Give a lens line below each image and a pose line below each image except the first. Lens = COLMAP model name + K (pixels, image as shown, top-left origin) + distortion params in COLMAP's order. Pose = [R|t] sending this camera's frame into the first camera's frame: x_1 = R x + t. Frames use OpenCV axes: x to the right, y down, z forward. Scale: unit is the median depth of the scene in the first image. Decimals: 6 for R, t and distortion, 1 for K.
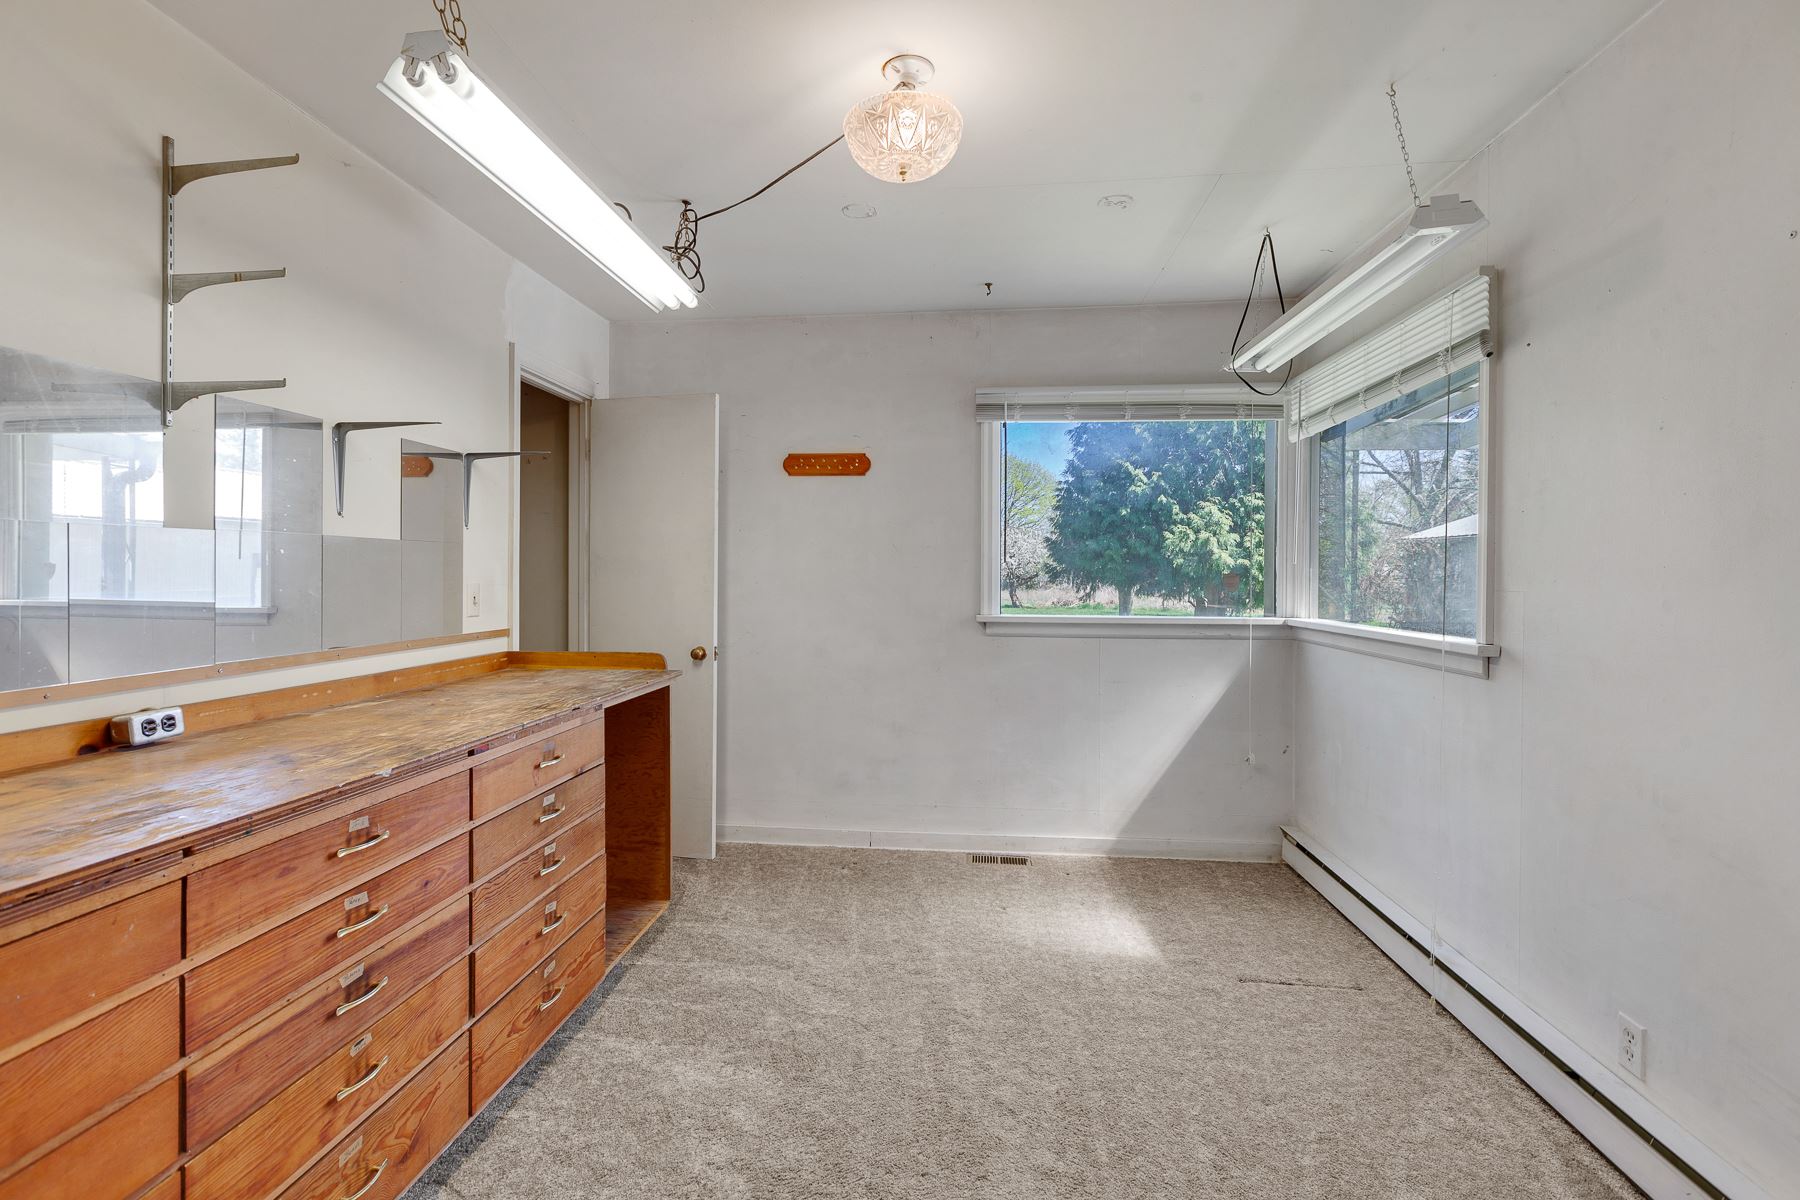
lens RADIAL K [[813.3, 0, 894.2], [0, 813.3, 562.7], [0, 0, 1]] dist [0.001180, 0.000159]
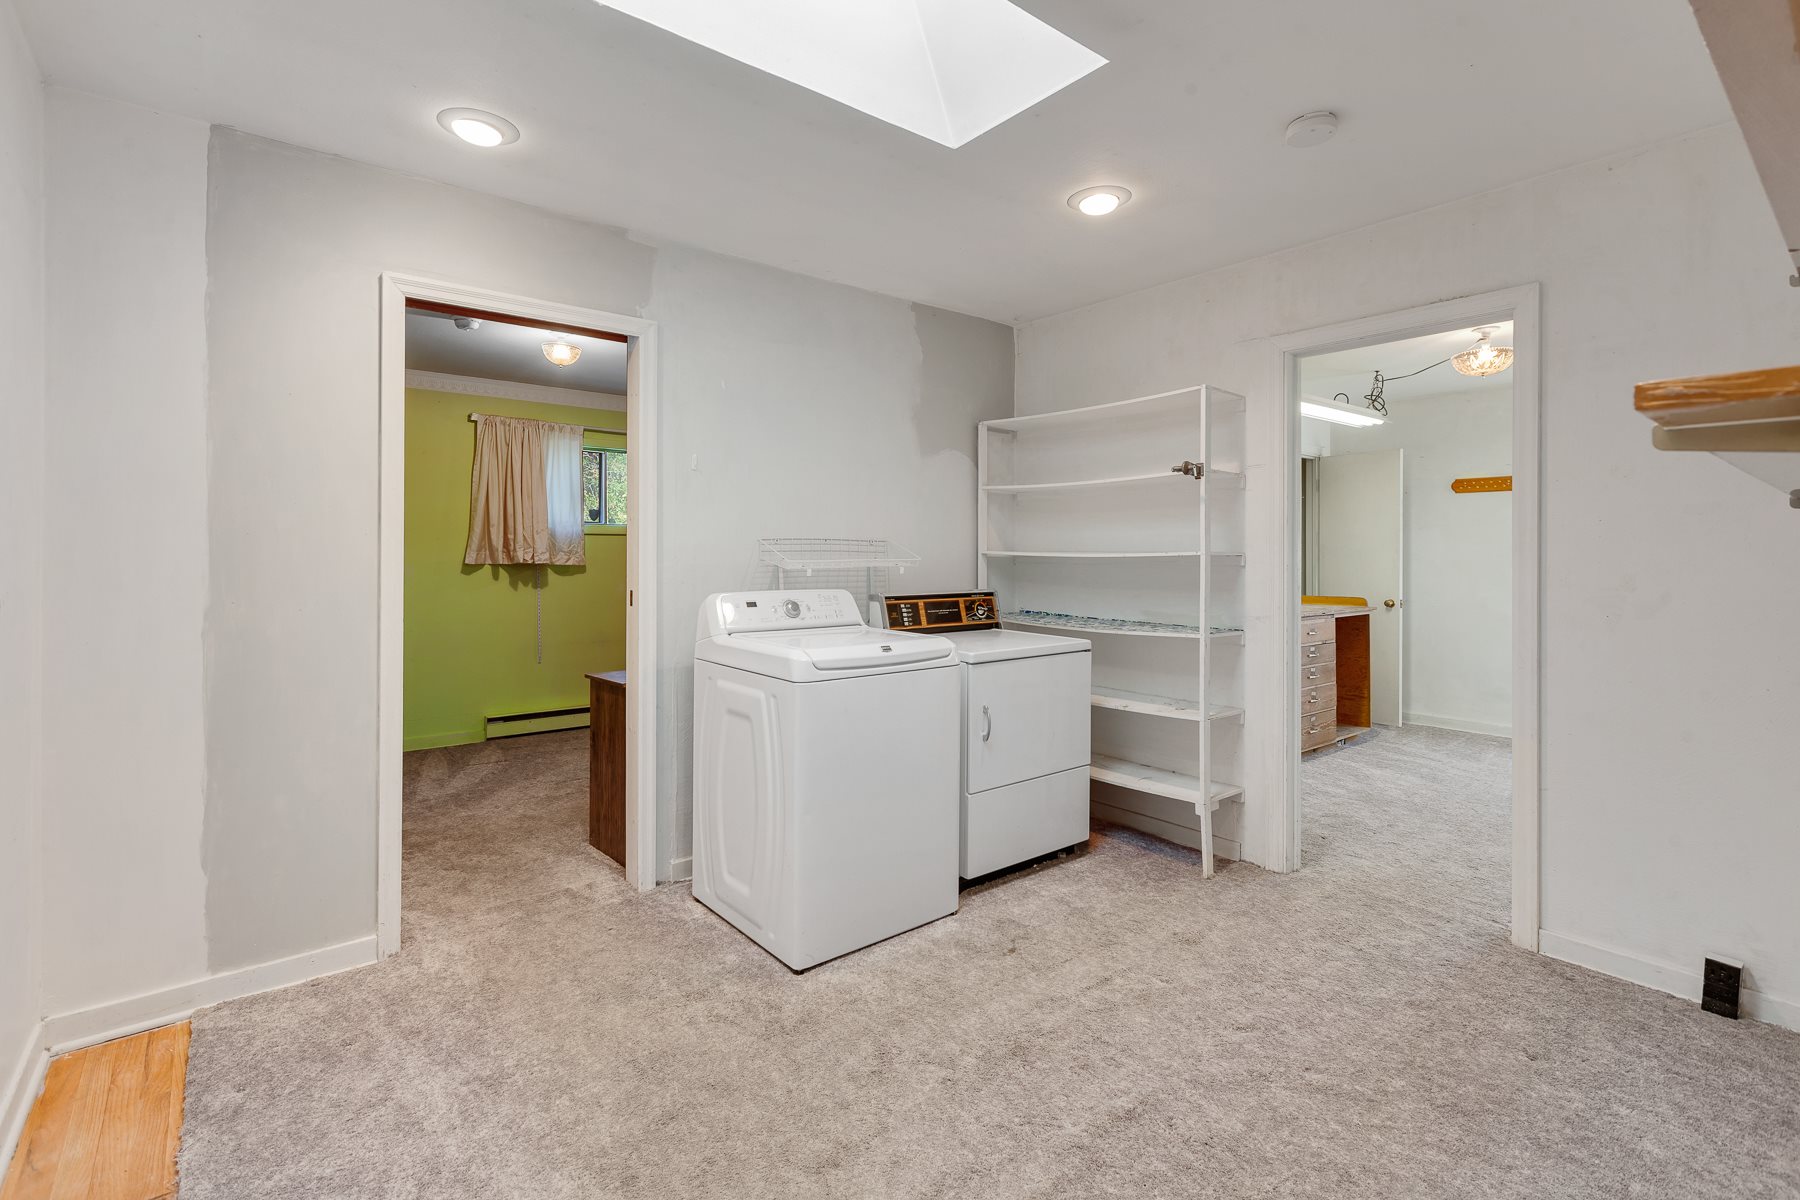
lens RADIAL K [[813.3, 0, 894.2], [0, 813.3, 562.7], [0, 0, 1]] dist [0.001180, 0.000159]
pose [[0.691866, 0.000588, -0.722026, 0.325574], [0.010372, 0.999888, 0.010753, -0.002246], [0.721951, -0.014928, 0.691783, -1.107077]]
